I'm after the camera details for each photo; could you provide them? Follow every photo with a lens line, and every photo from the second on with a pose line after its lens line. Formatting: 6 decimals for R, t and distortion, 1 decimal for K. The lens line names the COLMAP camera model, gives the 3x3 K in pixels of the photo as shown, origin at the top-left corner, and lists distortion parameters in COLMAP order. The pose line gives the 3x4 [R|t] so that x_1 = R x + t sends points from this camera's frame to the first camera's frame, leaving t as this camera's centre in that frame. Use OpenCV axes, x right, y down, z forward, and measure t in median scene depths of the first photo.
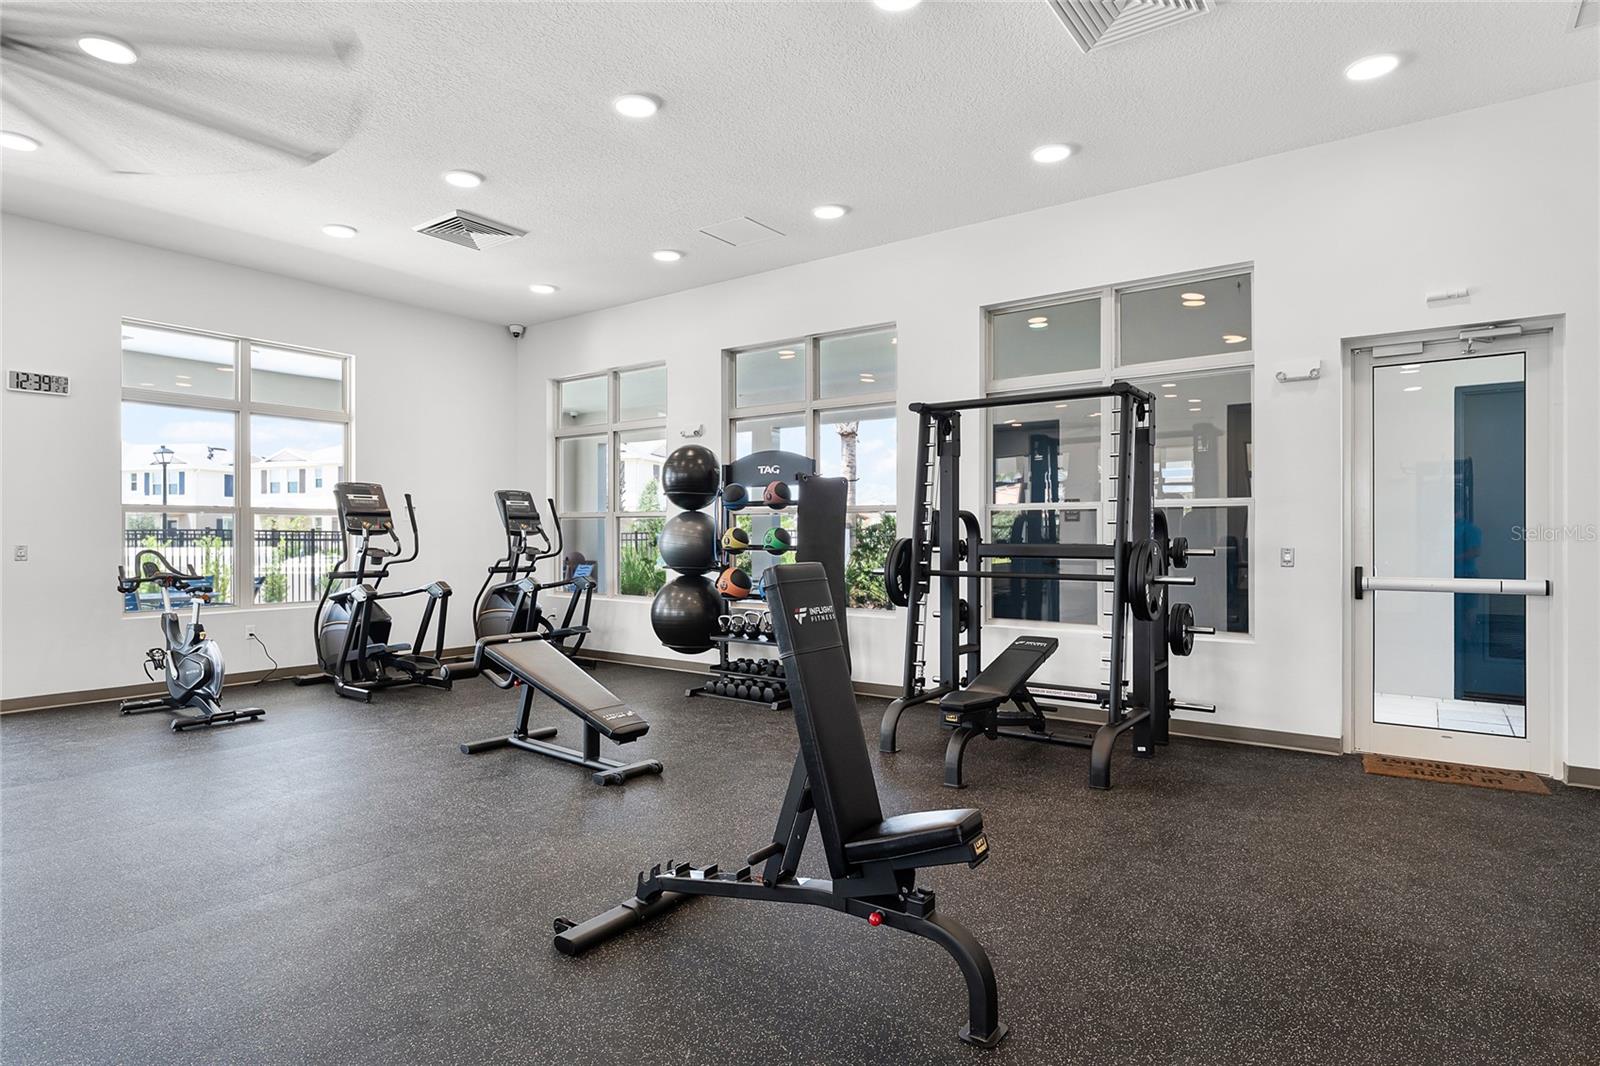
lens RADIAL K [[858.6, 0, 800.0], [0, 858.6, 533.0], [0, 0, 1]] dist [0.000615, 0.000131]
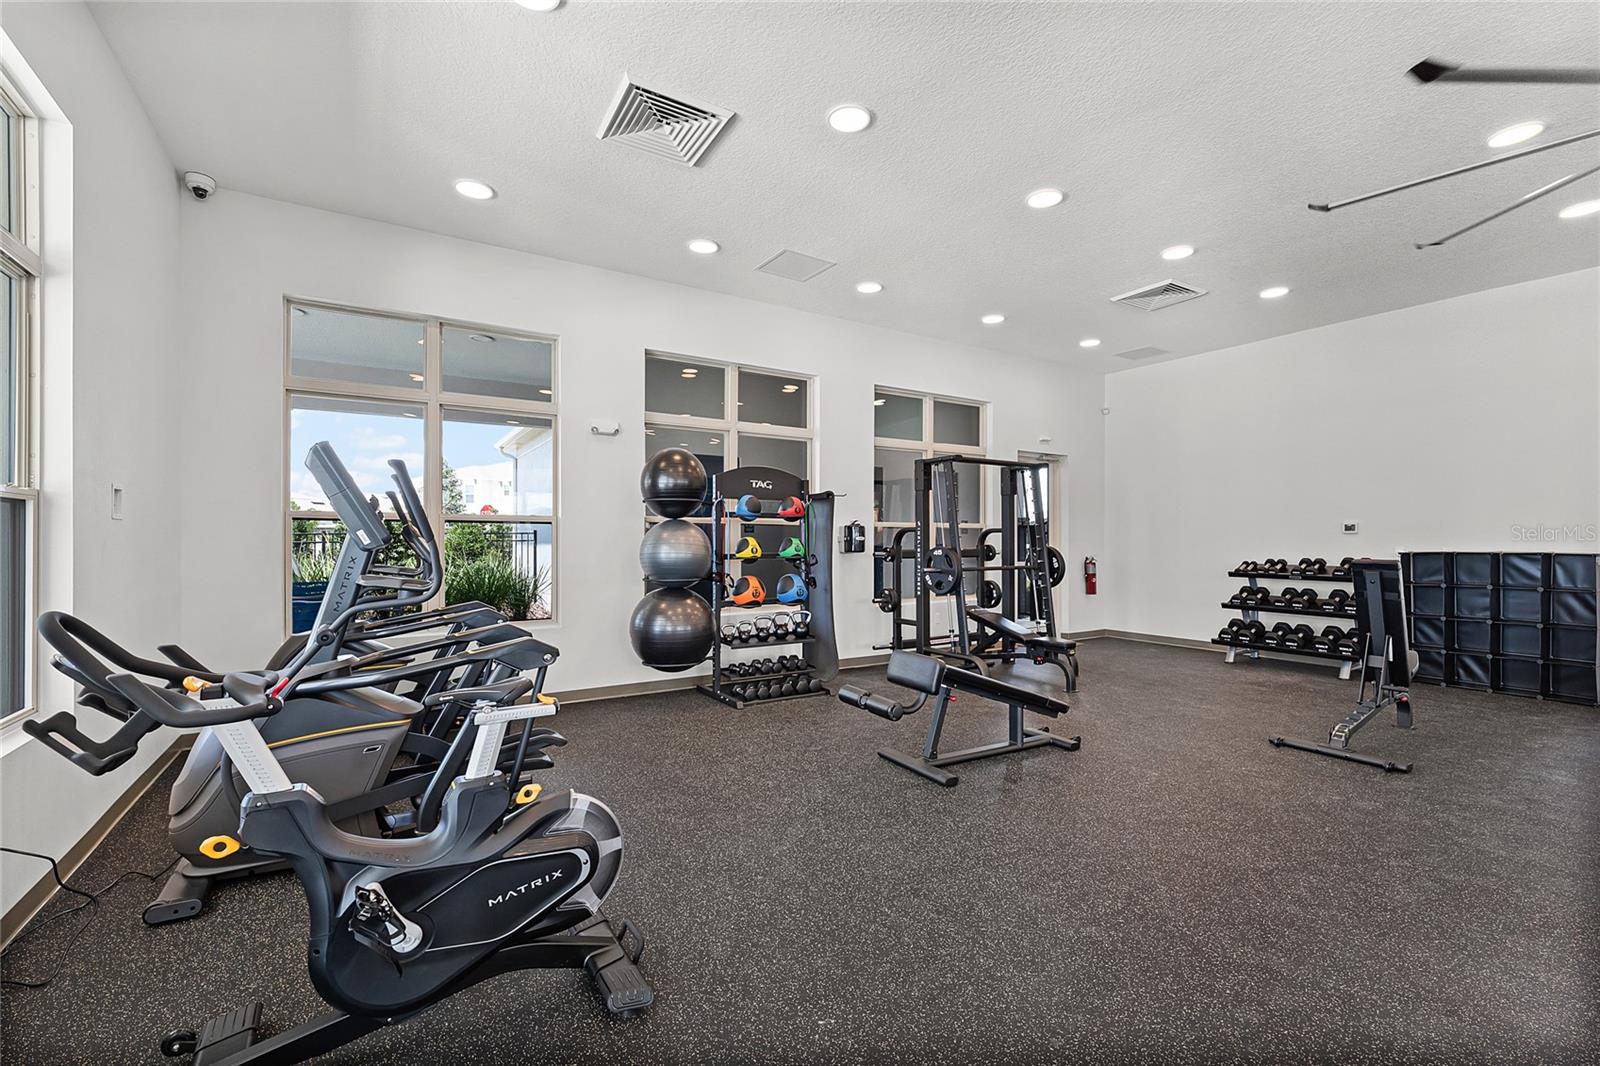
lens RADIAL K [[670.0, 0, 799.9], [0, 670.0, 541.9], [0, 0, 1]] dist [0.000410, -0.000028]
pose [[0.380693, -0.004907, 0.924689, -0.793689], [-0.004510, 0.999964, 0.007163, -0.007033], [-0.924691, -0.006897, 0.380657, 0.624844]]
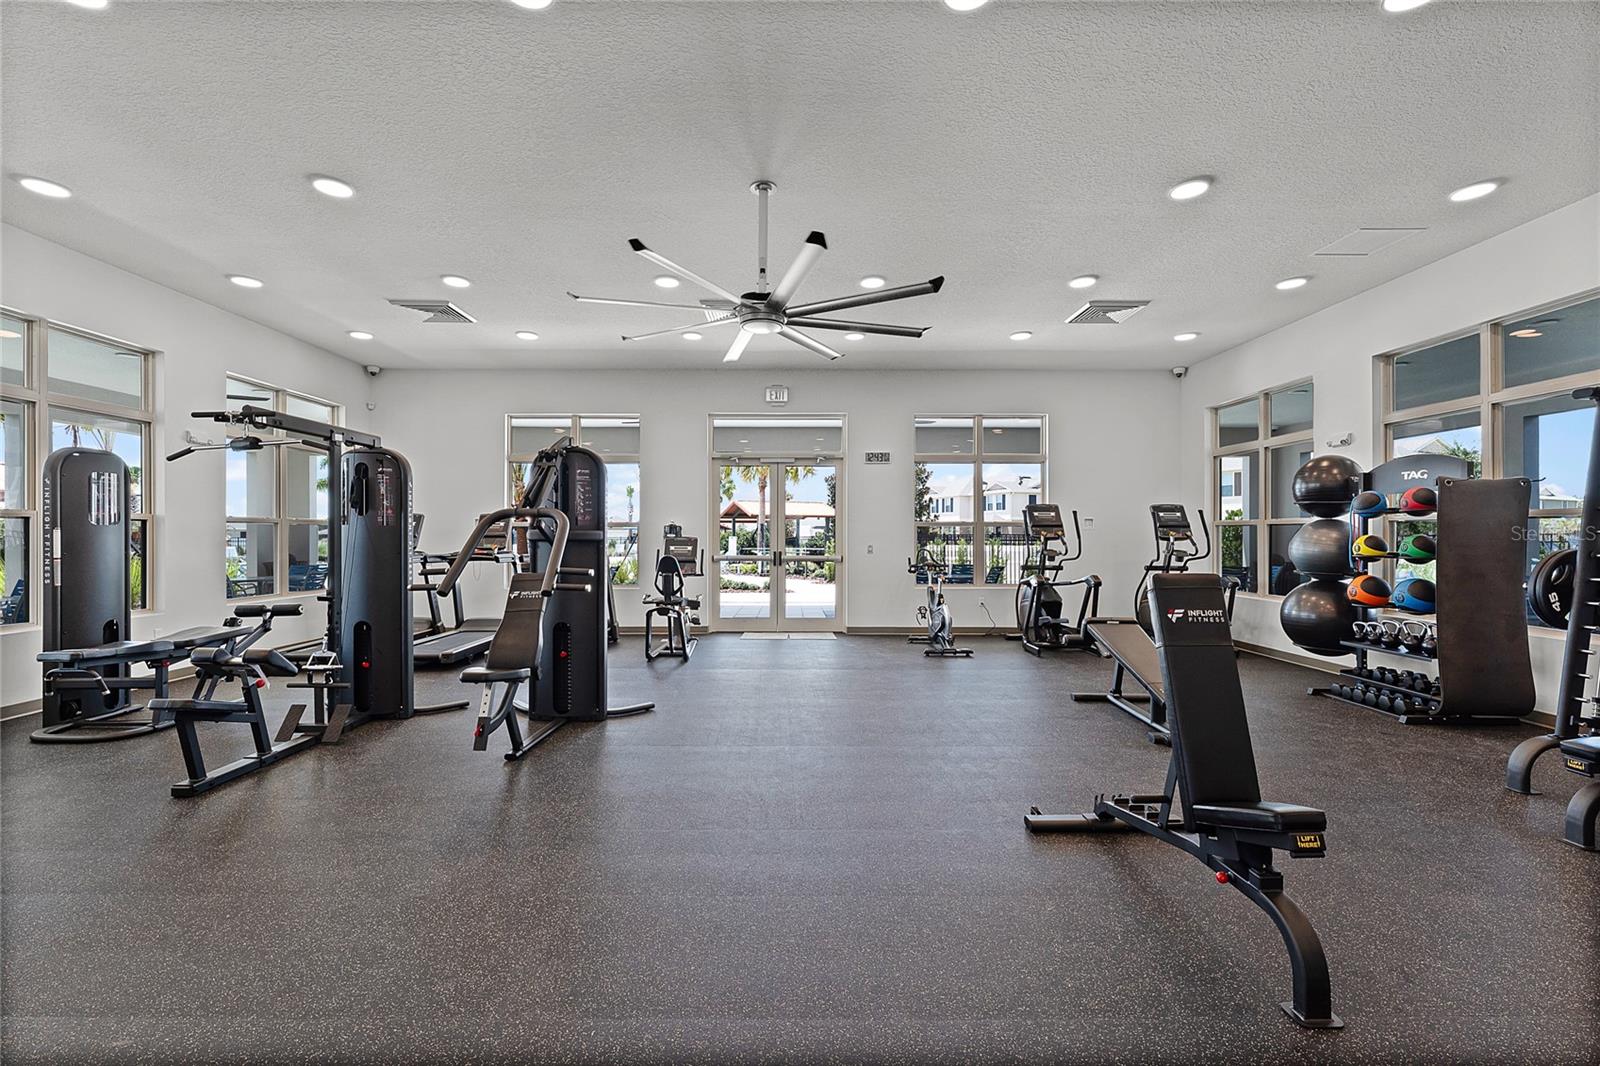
lens RADIAL K [[682.8, 0, 800.0], [0, 682.8, 533.0], [0, 0, 1]] dist [0.000232, -0.000091]
pose [[0.599855, -0.002867, -0.800104, 0.161278], [0.001217, 0.999996, -0.002671, -0.007464], [0.800108, 0.000628, 0.599856, -0.010768]]
